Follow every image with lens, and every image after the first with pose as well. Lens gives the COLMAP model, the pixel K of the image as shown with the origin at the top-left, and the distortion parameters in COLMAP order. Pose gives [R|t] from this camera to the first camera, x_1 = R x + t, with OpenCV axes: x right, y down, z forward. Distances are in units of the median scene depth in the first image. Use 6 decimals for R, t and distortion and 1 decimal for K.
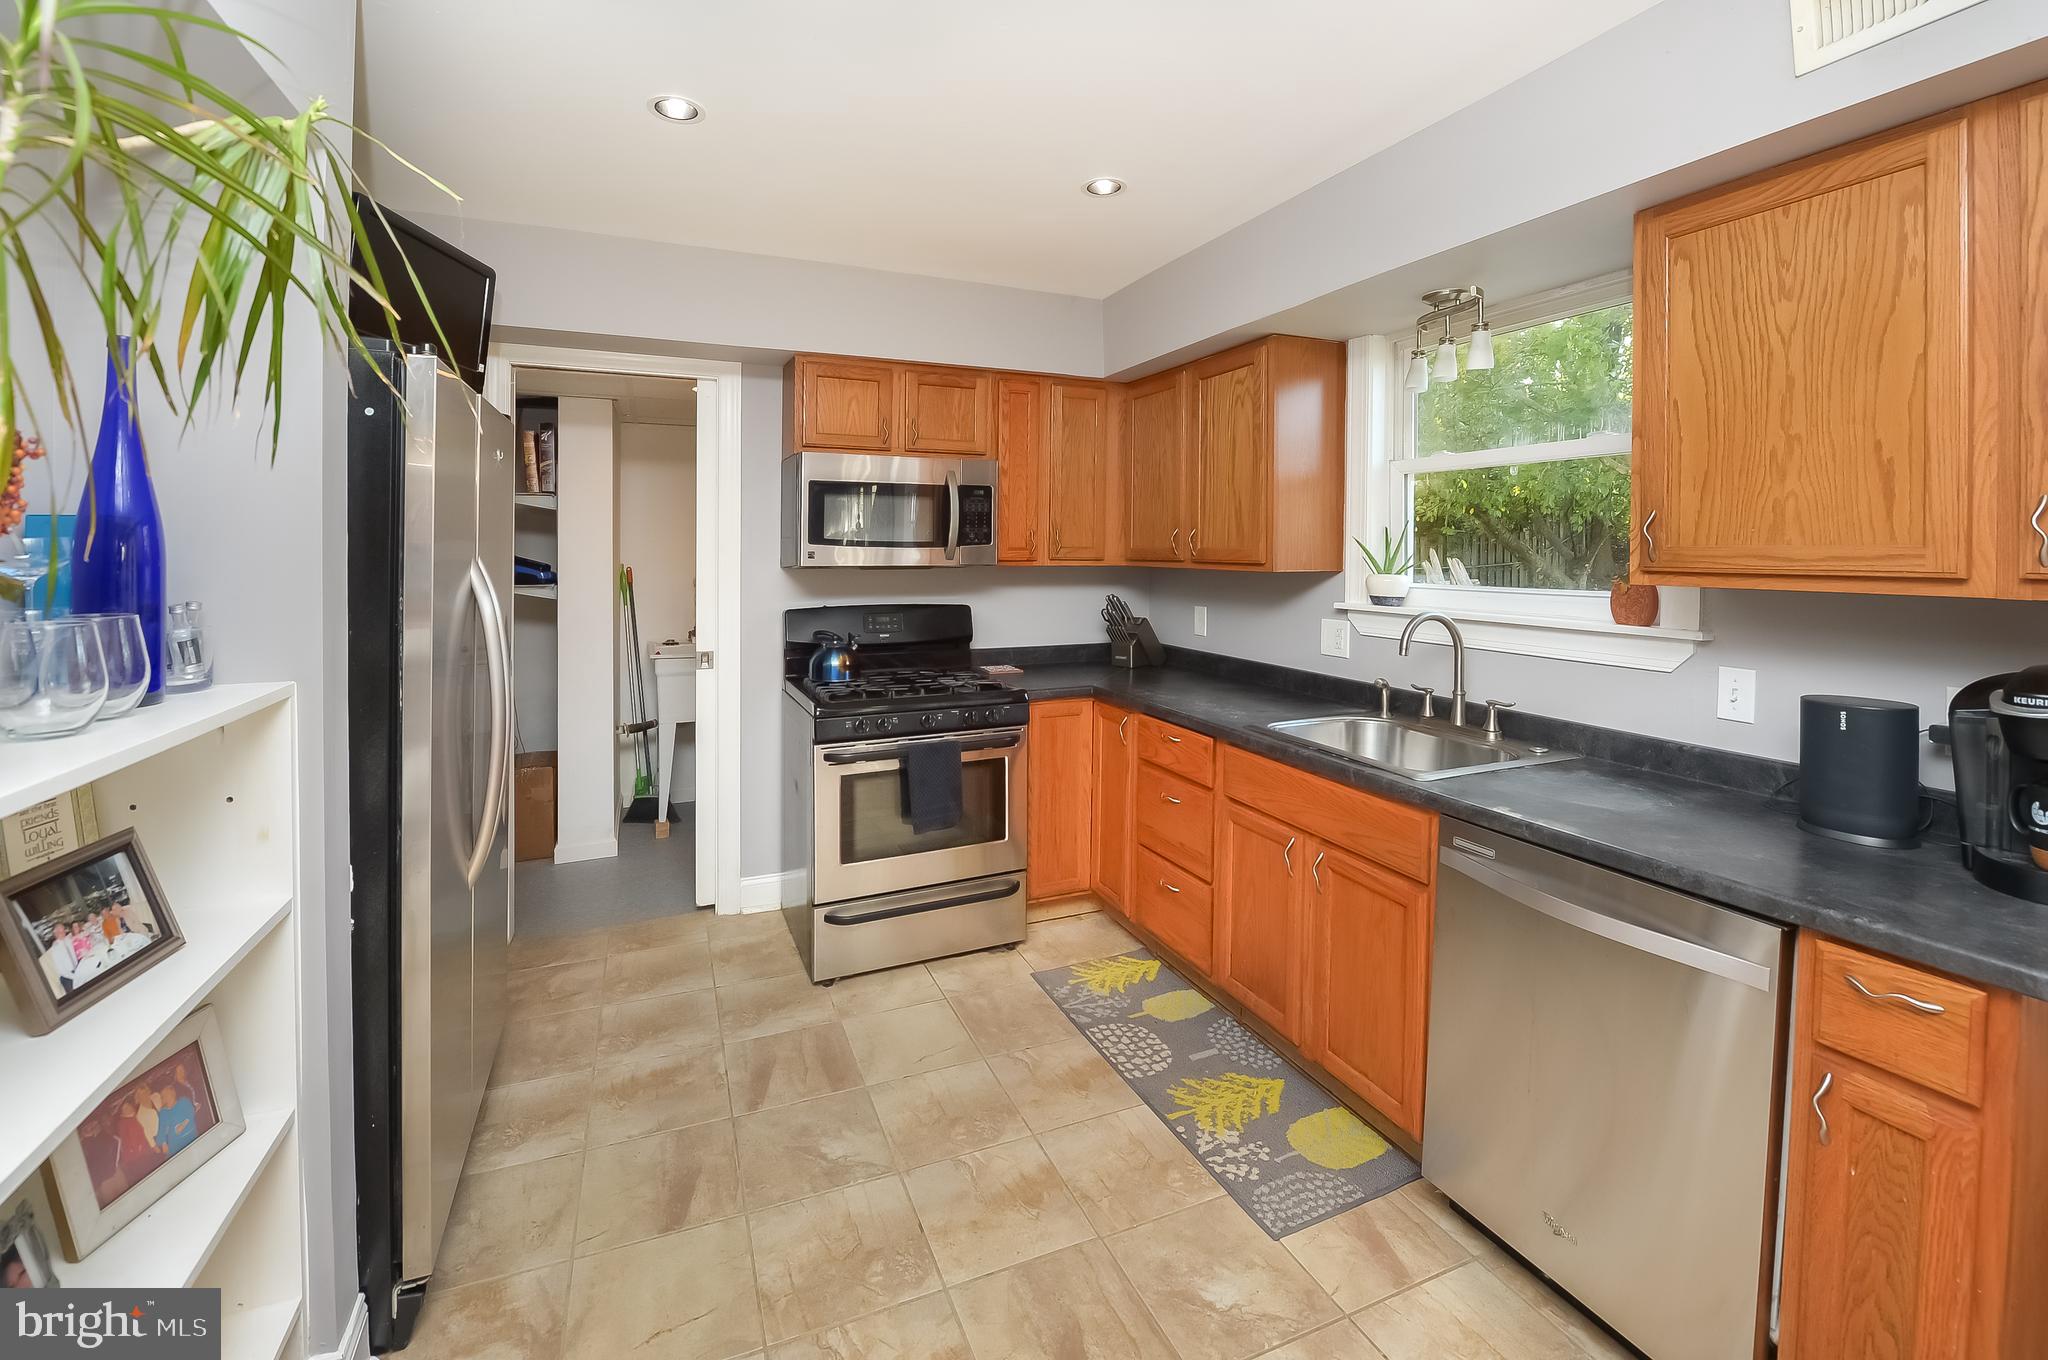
lens RADIAL K [[879.3, 0, 1025.0], [0, 879.3, 557.0], [0, 0, 1]] dist [-0.014581, -0.001040]
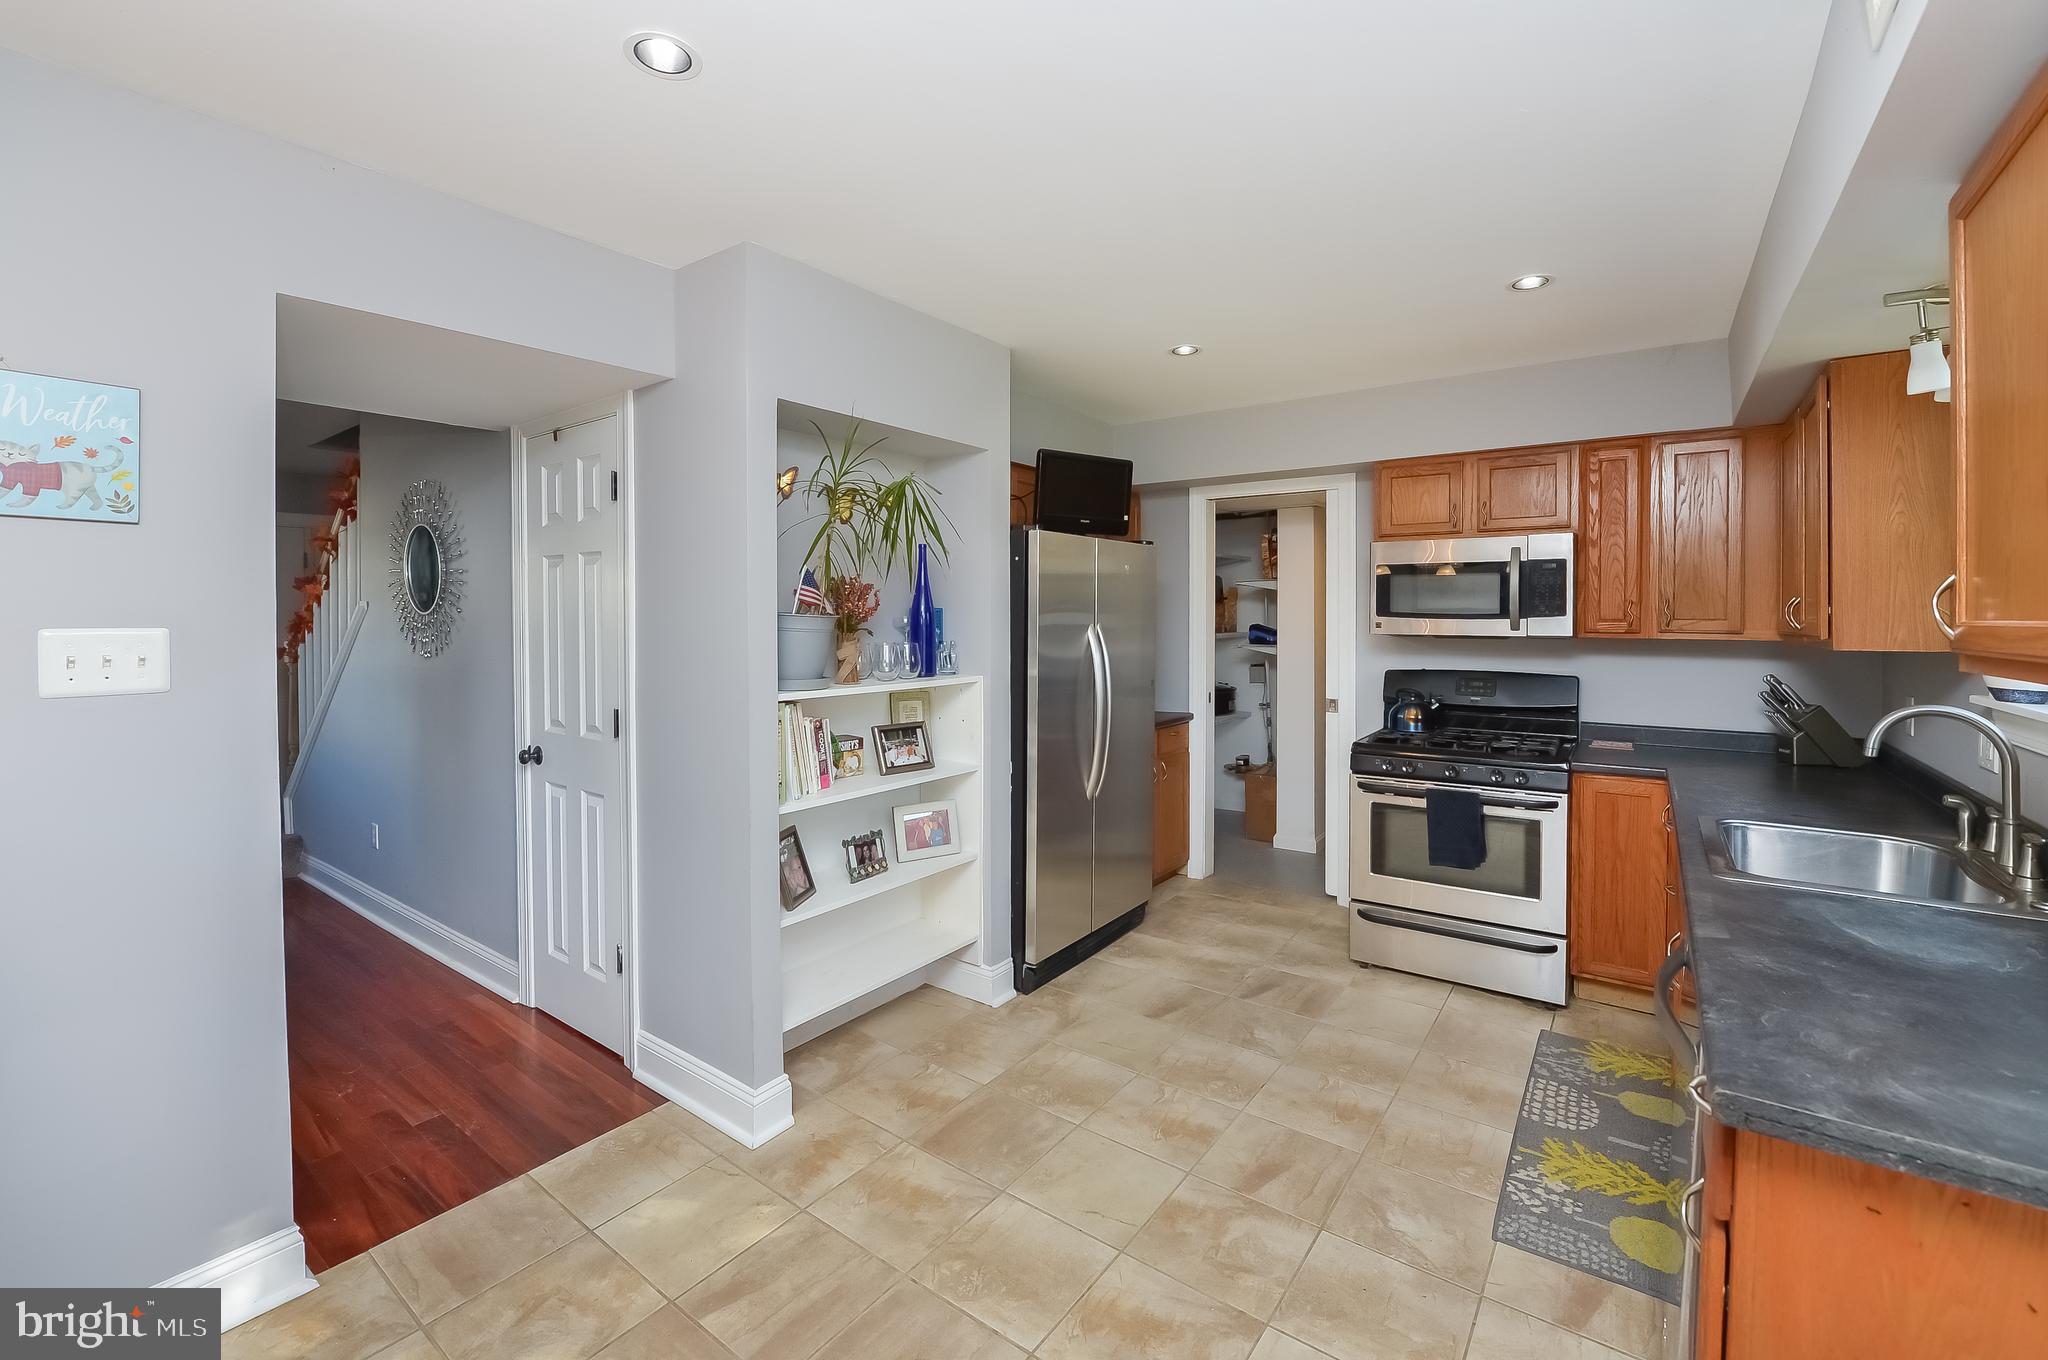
lens RADIAL K [[855.4, 0, 1002.2], [0, 855.4, 614.8], [0, 0, 1]] dist [-0.015673, -0.000482]
pose [[0.493637, -0.003394, -0.869662, 0.622242], [-0.005791, 0.999957, -0.007190, -0.005712], [0.869649, 0.008585, 0.493596, -0.063227]]
